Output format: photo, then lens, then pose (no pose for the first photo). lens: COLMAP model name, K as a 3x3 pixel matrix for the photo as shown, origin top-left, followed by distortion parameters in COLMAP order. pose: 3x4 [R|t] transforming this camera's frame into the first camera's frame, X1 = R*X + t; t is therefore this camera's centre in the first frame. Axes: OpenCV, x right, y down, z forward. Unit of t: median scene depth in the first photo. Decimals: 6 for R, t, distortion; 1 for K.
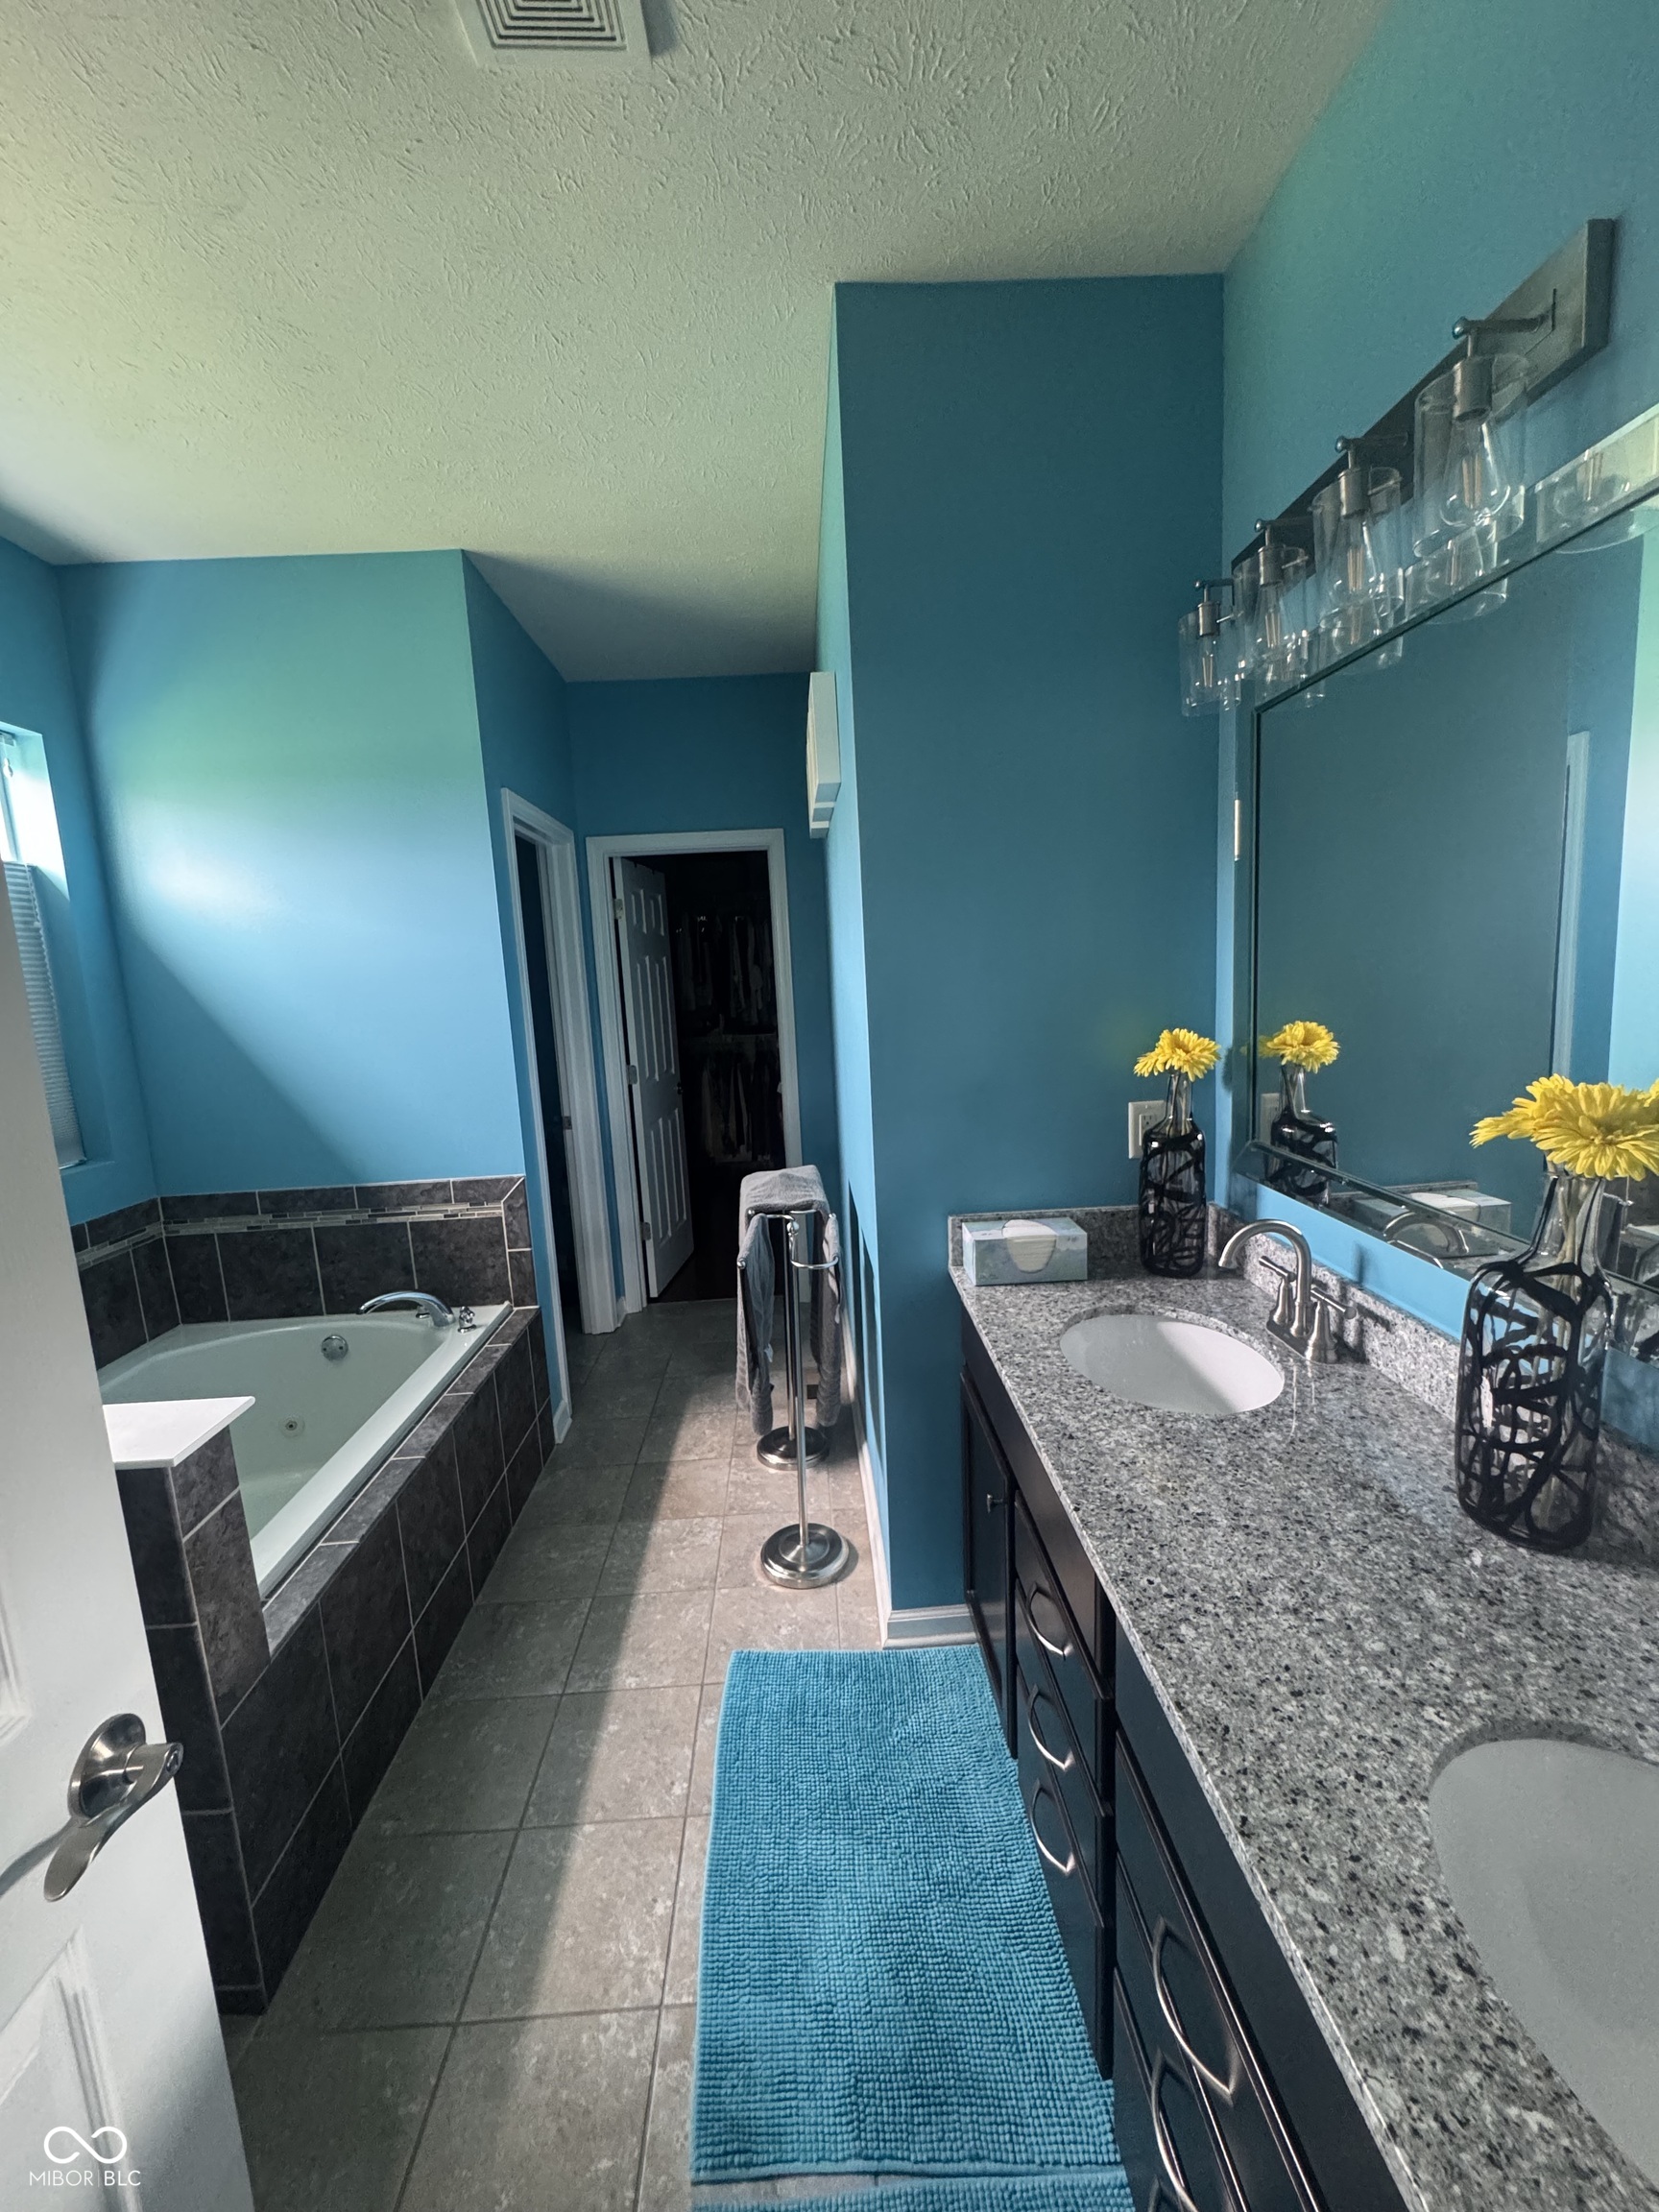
lens RADIAL K [[885.2, 0, 829.5], [0, 885.2, 1106.0], [0, 0, 1]] dist [-0.007688, -0.000042]
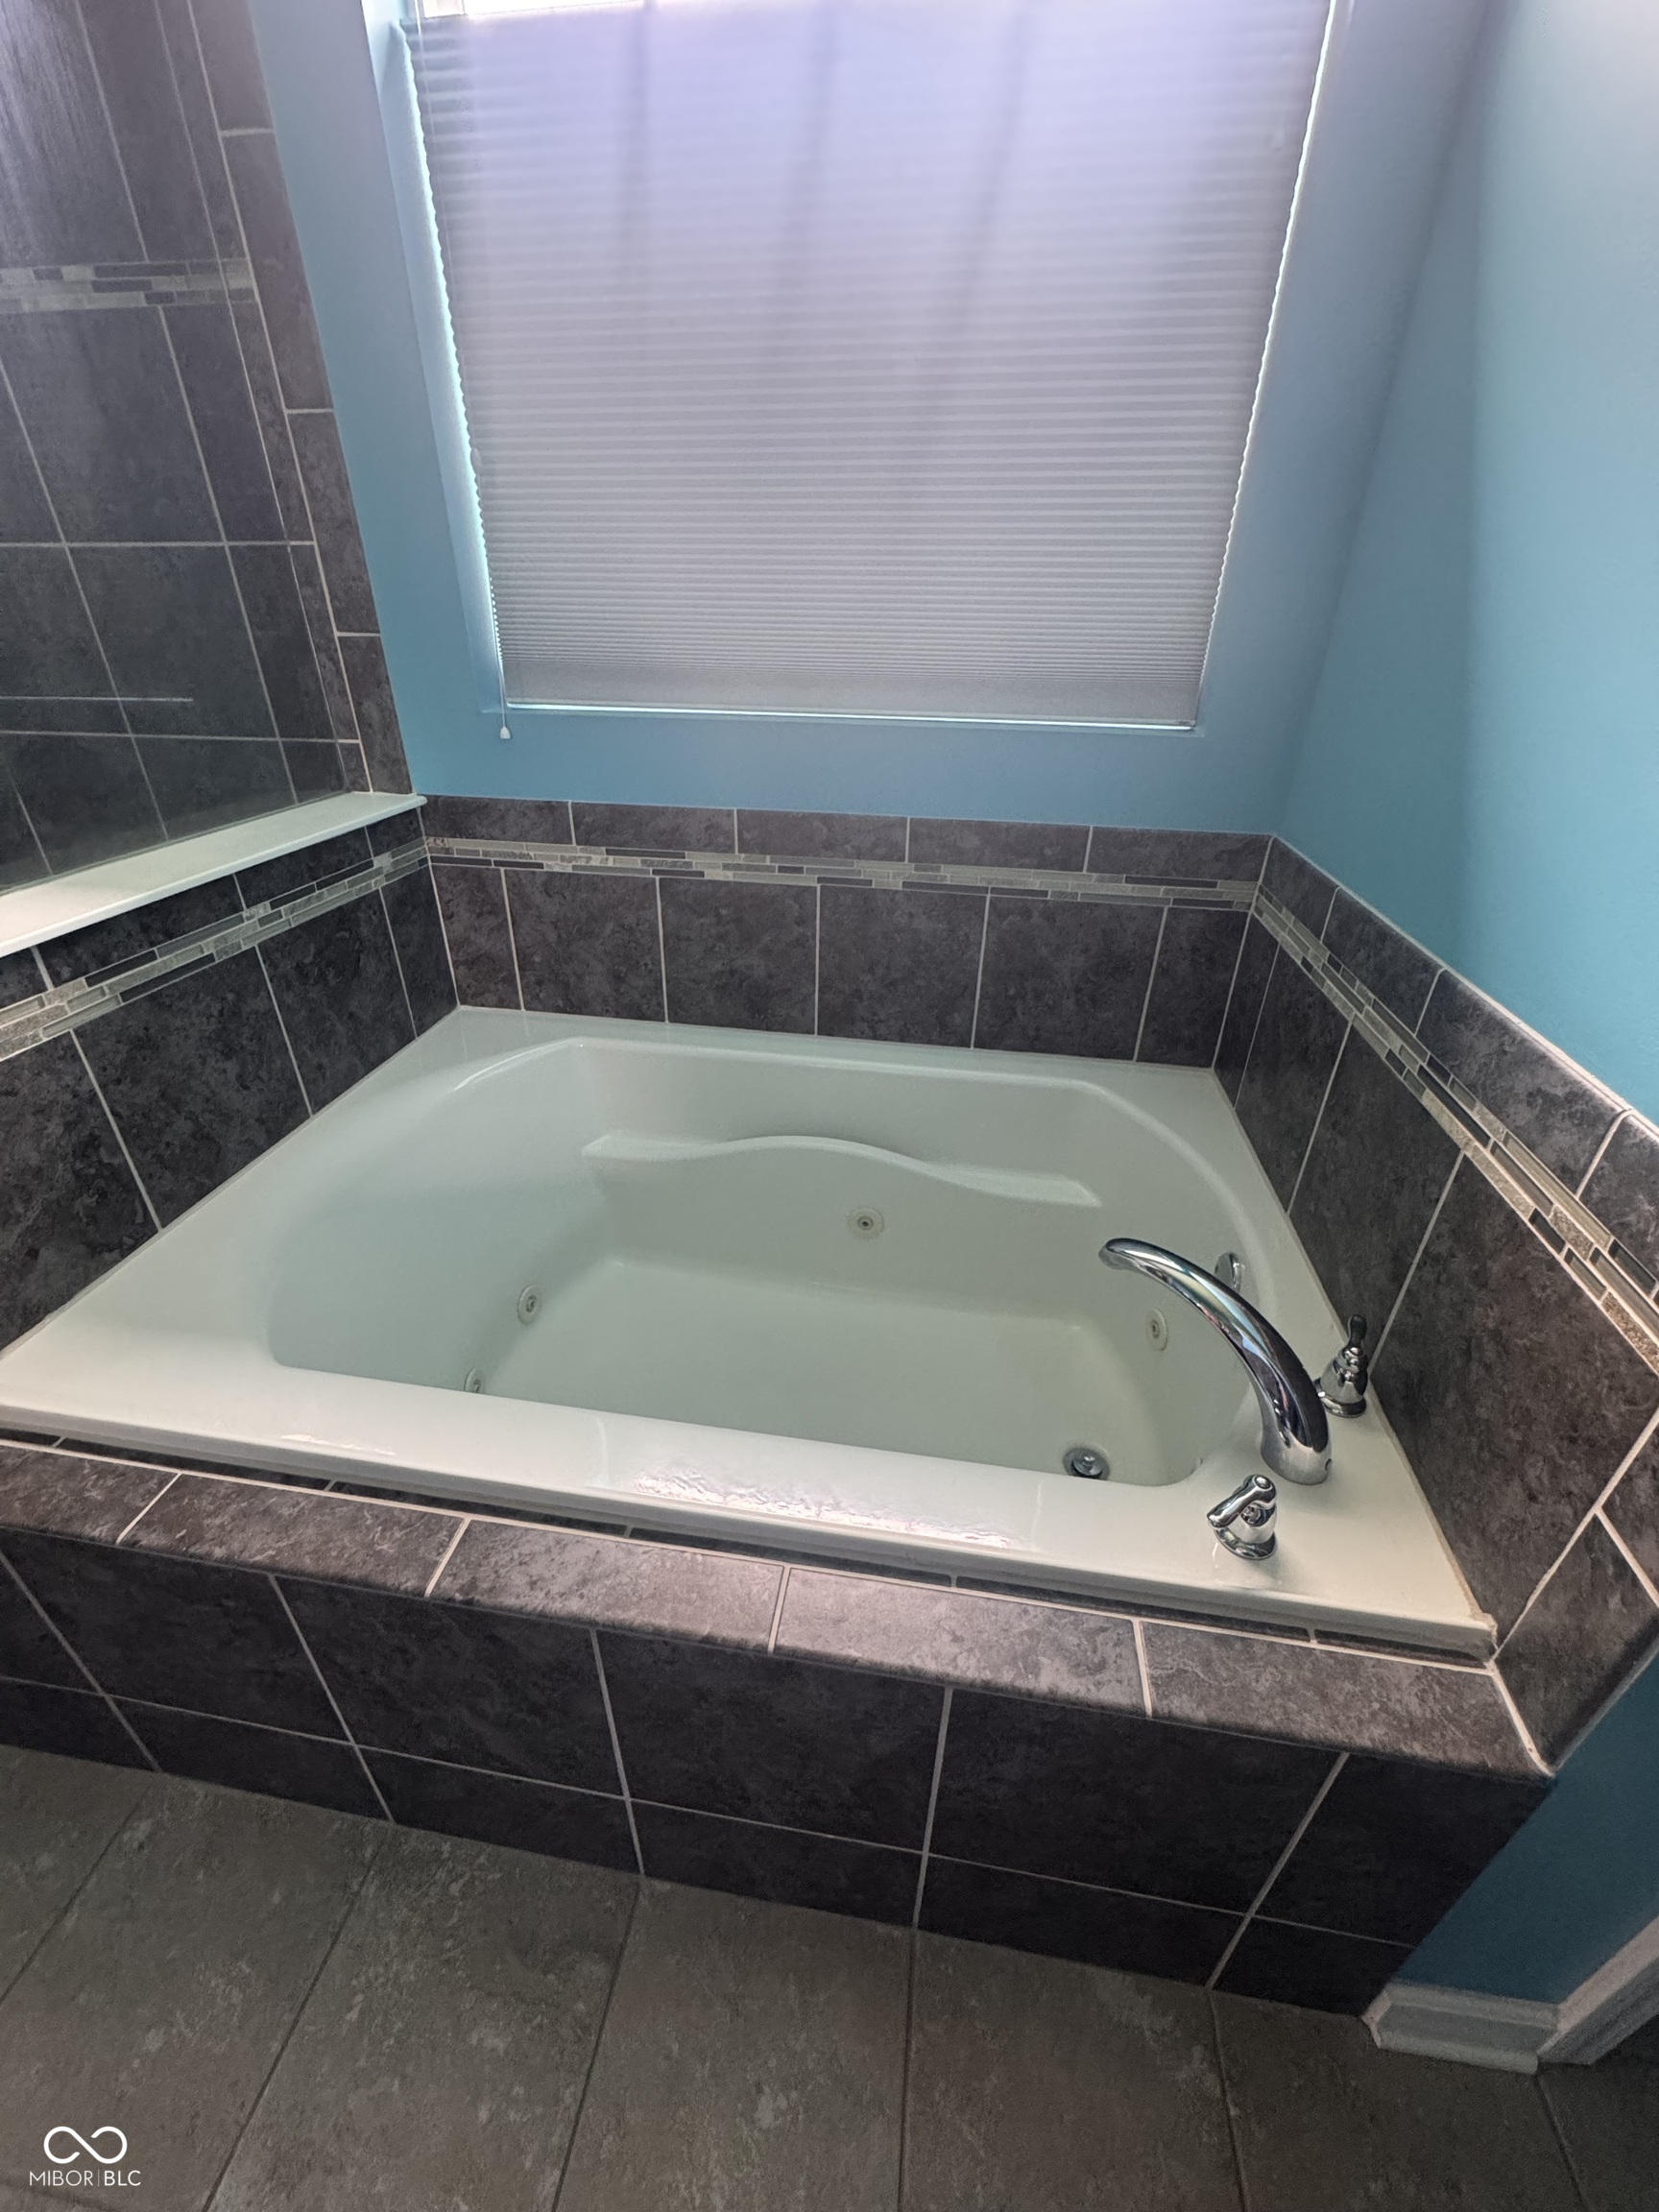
lens RADIAL K [[885.2, 0, 829.5], [0, 885.2, 1106.0], [0, 0, 1]] dist [-0.007688, -0.000042]
pose [[-0.192230, 0.525607, -0.828725, -0.199265], [-0.141954, 0.820700, 0.553444, -0.015344], [0.971029, 0.224029, -0.083151, 0.816750]]
